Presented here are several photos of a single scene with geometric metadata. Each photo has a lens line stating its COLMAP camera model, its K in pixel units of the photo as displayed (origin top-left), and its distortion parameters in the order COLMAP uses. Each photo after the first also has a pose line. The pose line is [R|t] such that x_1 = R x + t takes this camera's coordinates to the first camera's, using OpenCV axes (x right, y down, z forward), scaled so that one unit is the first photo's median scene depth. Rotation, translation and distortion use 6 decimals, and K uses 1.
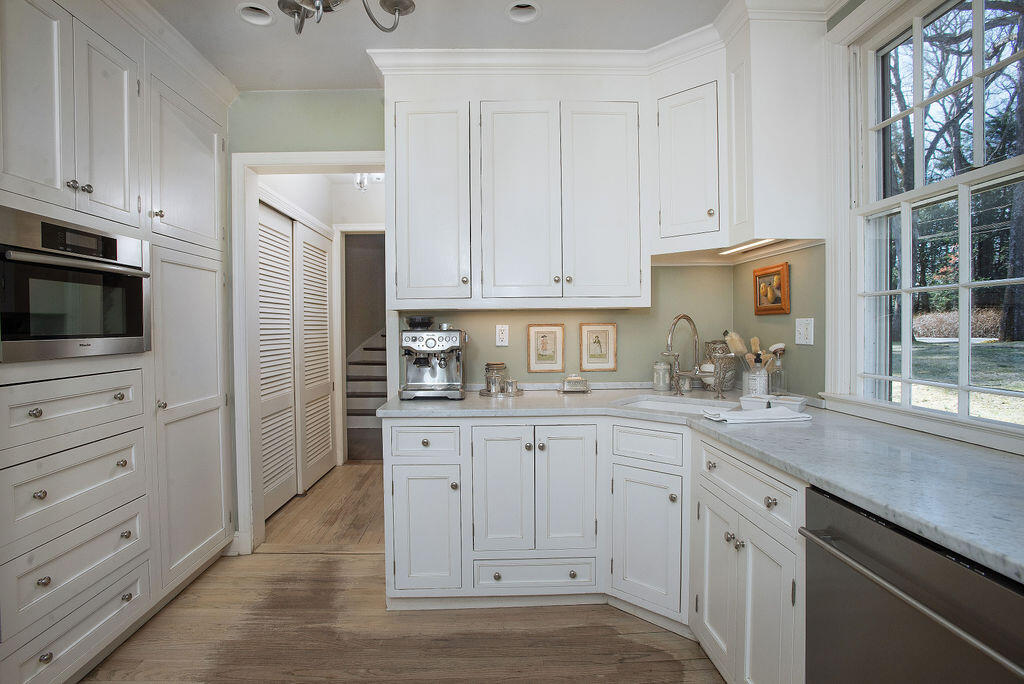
lens RADIAL K [[516.6, 0, 506.6], [0, 516.6, 339.8], [0, 0, 1]] dist [-0.029642, 0.001263]
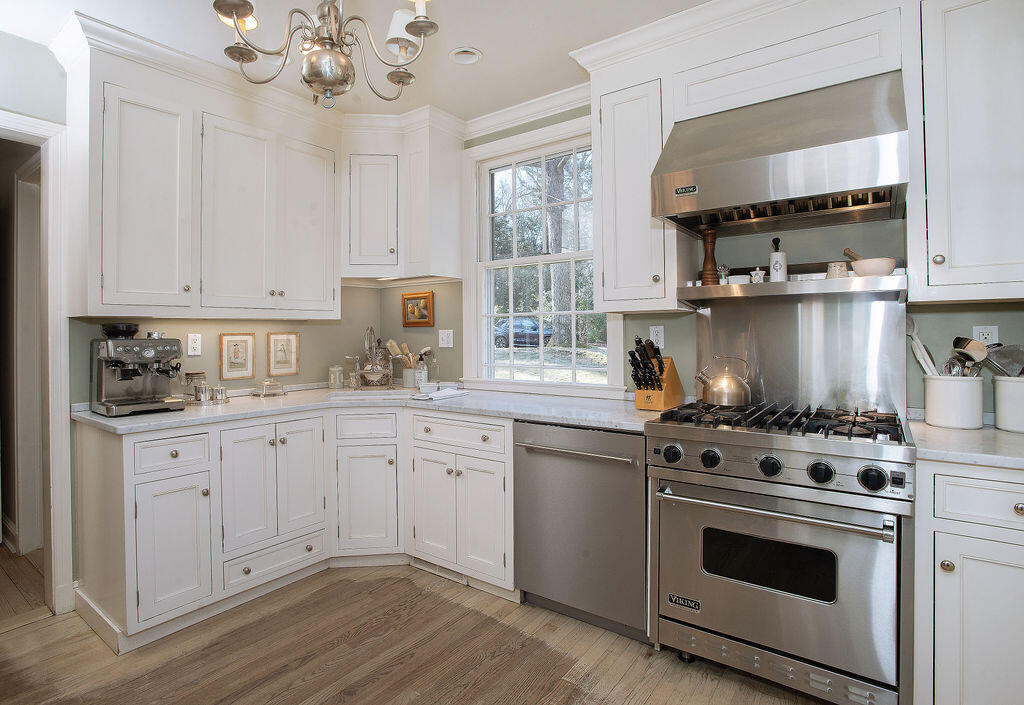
lens RADIAL K [[532.1, 0, 486.4], [0, 532.1, 334.8], [0, 0, 1]] dist [0.006393, 0.003517]
pose [[0.648083, 0.001973, 0.761567, -0.494066], [0.022189, 0.999523, -0.021471, 0.008409], [-0.761246, 0.030813, 0.647730, -0.095095]]
